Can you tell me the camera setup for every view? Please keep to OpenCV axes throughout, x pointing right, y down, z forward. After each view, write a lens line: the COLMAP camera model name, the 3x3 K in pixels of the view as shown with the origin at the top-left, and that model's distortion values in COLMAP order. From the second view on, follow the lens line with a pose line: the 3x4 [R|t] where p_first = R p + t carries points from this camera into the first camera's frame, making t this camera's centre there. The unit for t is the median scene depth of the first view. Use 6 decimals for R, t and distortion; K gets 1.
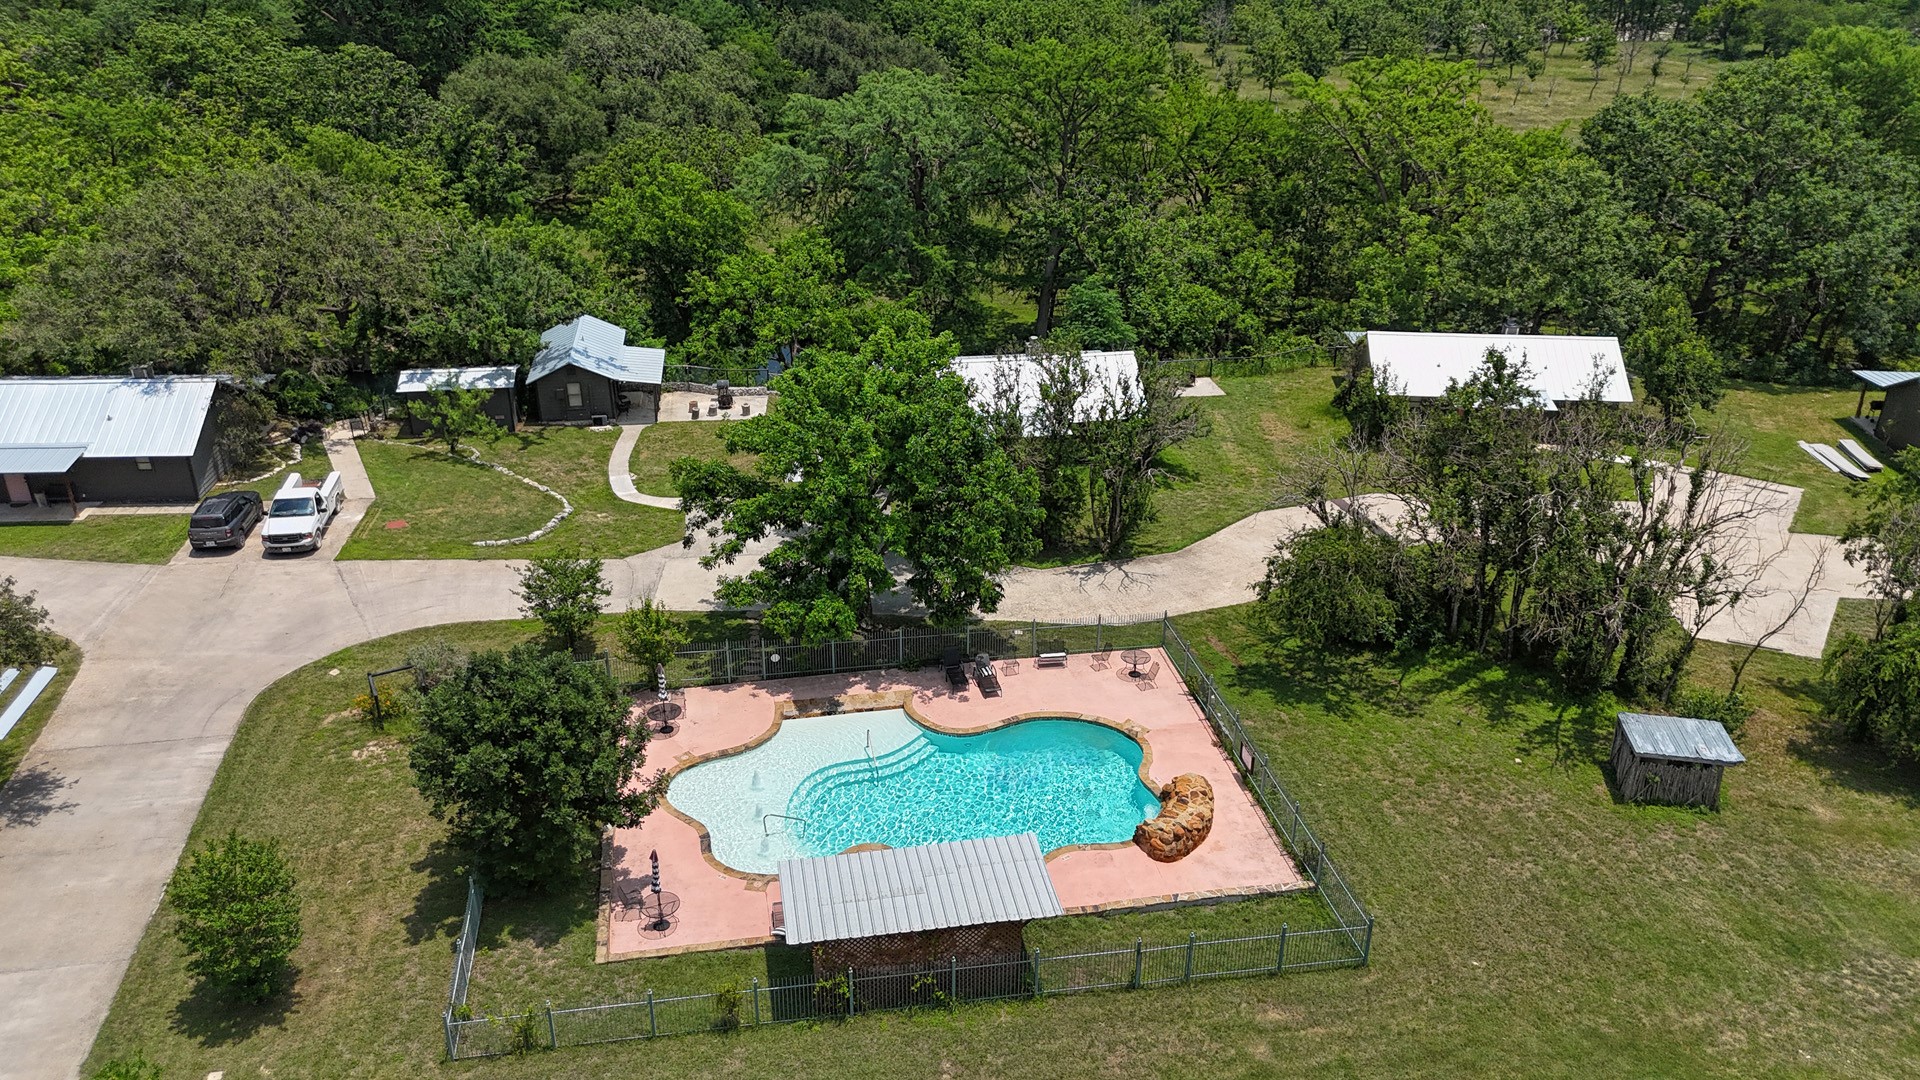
lens RADIAL K [[1460.7, 0, 969.0], [0, 1460.7, 549.4], [0, 0, 1]] dist [0.076094, -0.072862]
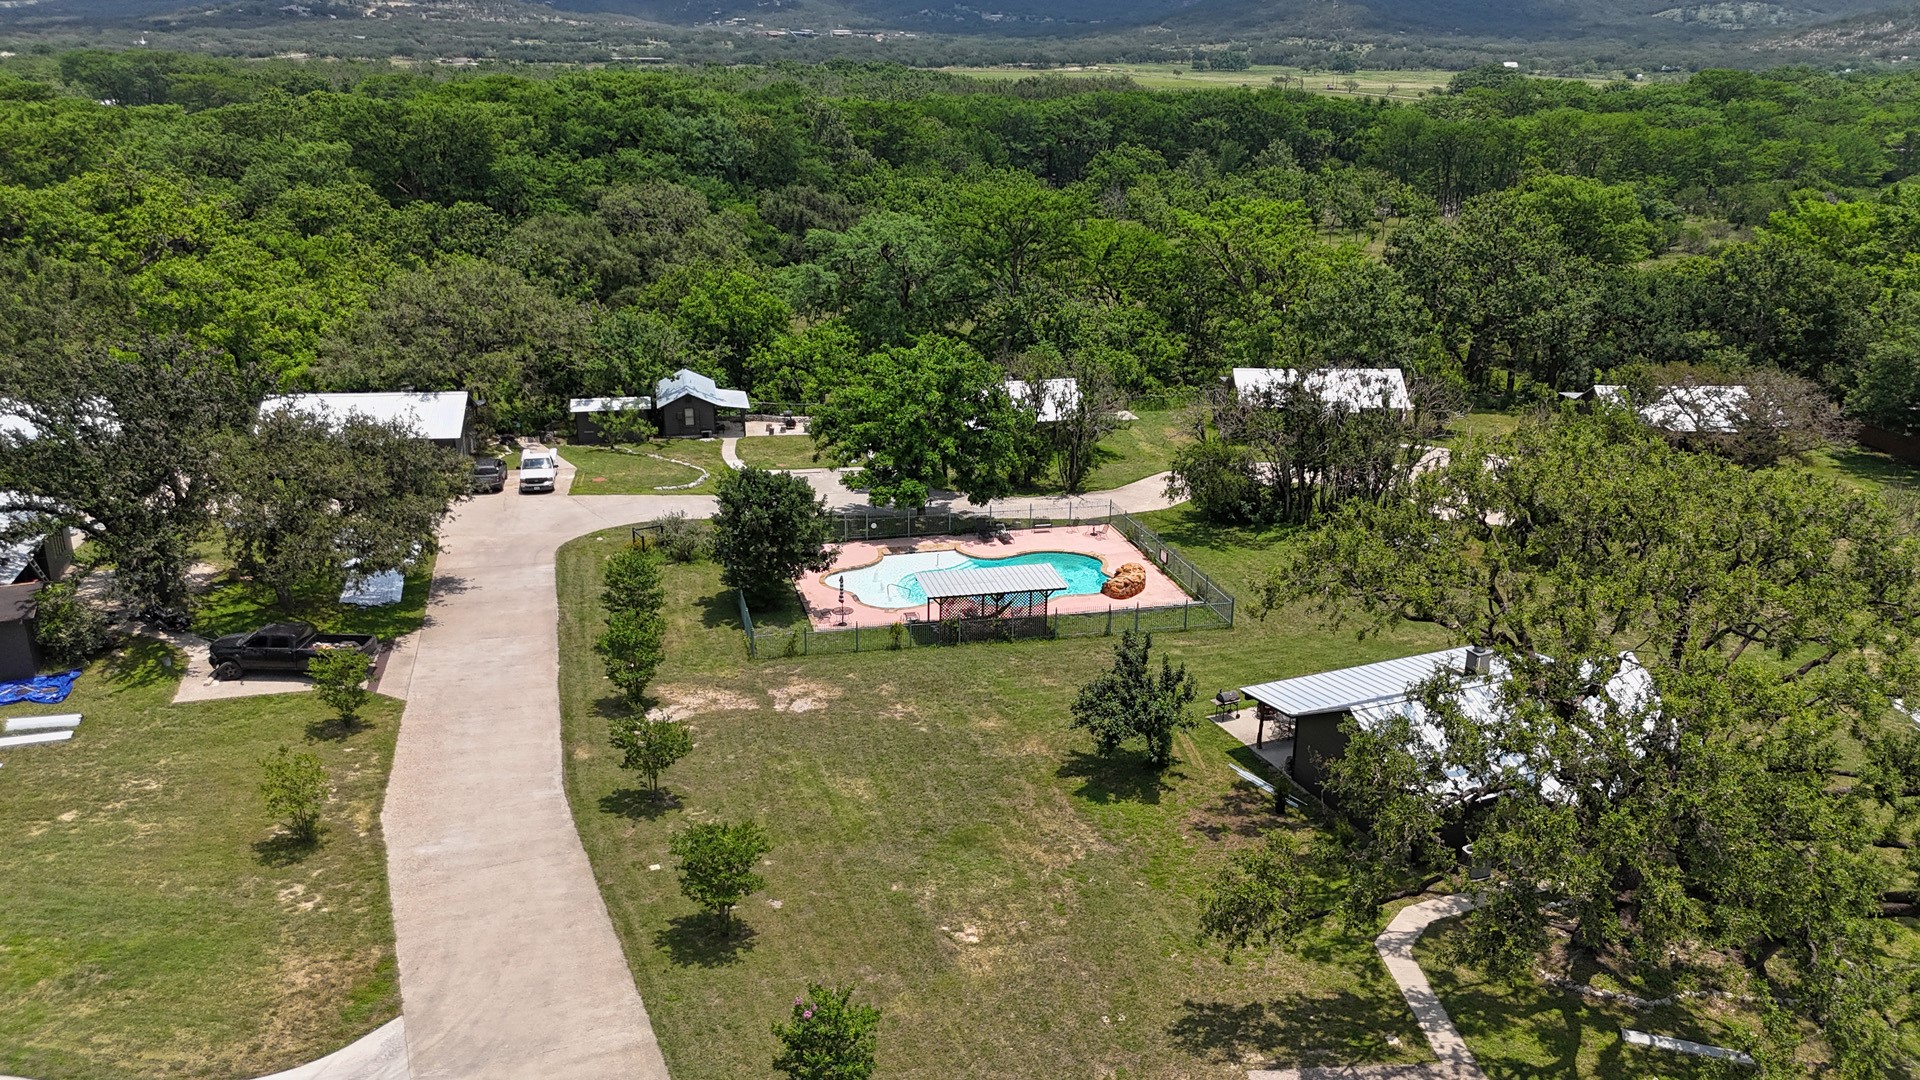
lens RADIAL K [[1460.7, 0, 967.0], [0, 1460.7, 575.8], [0, 0, 1]] dist [0.076094, -0.072862]
pose [[0.997921, -0.020444, 0.061115, -0.090337], [0.027063, 0.993616, -0.109521, 0.216140], [-0.058486, 0.110948, 0.992104, -0.422819]]
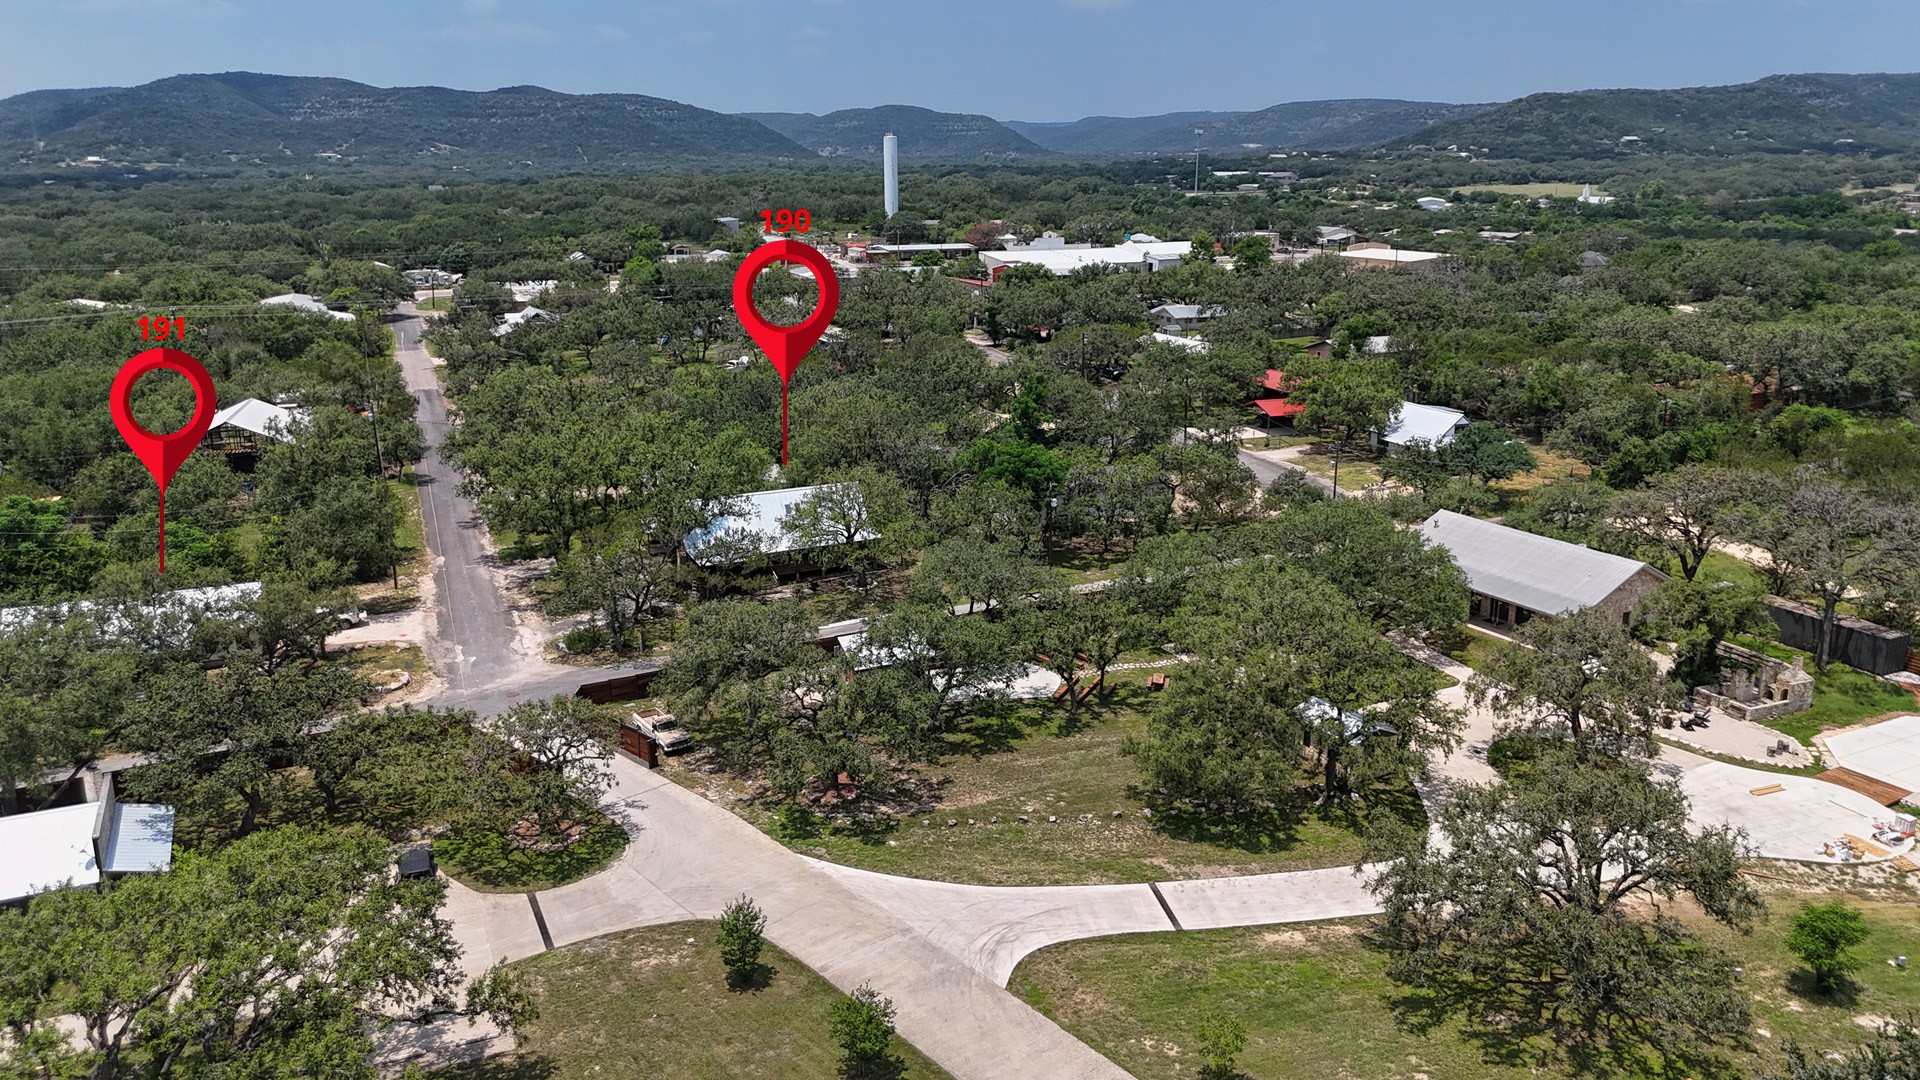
lens RADIAL K [[1460.7, 0, 950.1], [0, 1460.7, 527.5], [0, 0, 1]] dist [0.076094, -0.072862]
pose [[-0.939473, 0.087121, -0.331360, 0.058615], [-0.149823, 0.765303, 0.625991, -0.515724], [0.308128, 0.637747, -0.705929, 0.623942]]
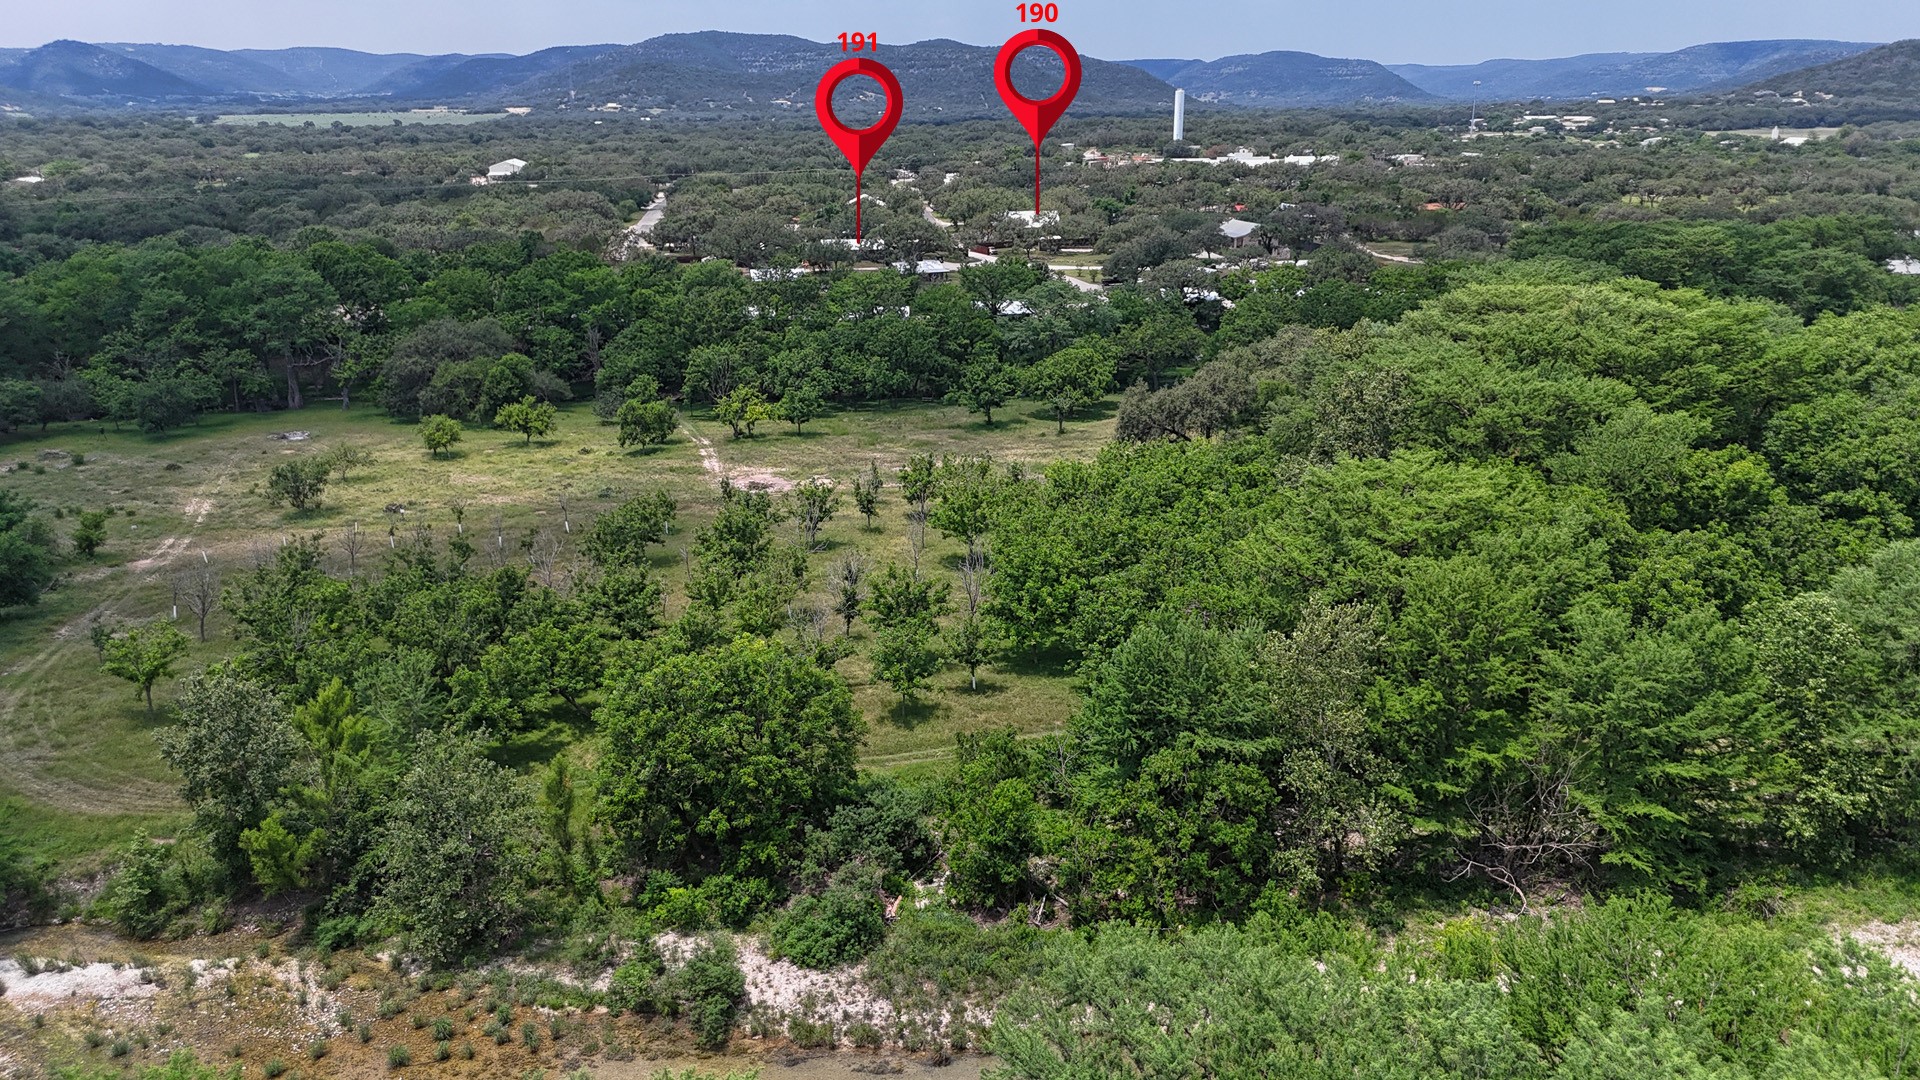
lens RADIAL K [[1460.7, 0, 948.0], [0, 1460.7, 537.6], [0, 0, 1]] dist [0.076094, -0.072862]
pose [[-0.996040, 0.025053, -0.085303, 0.528105], [-0.039869, 0.731722, 0.680436, -2.380144], [0.079465, 0.681143, -0.727825, 4.333754]]
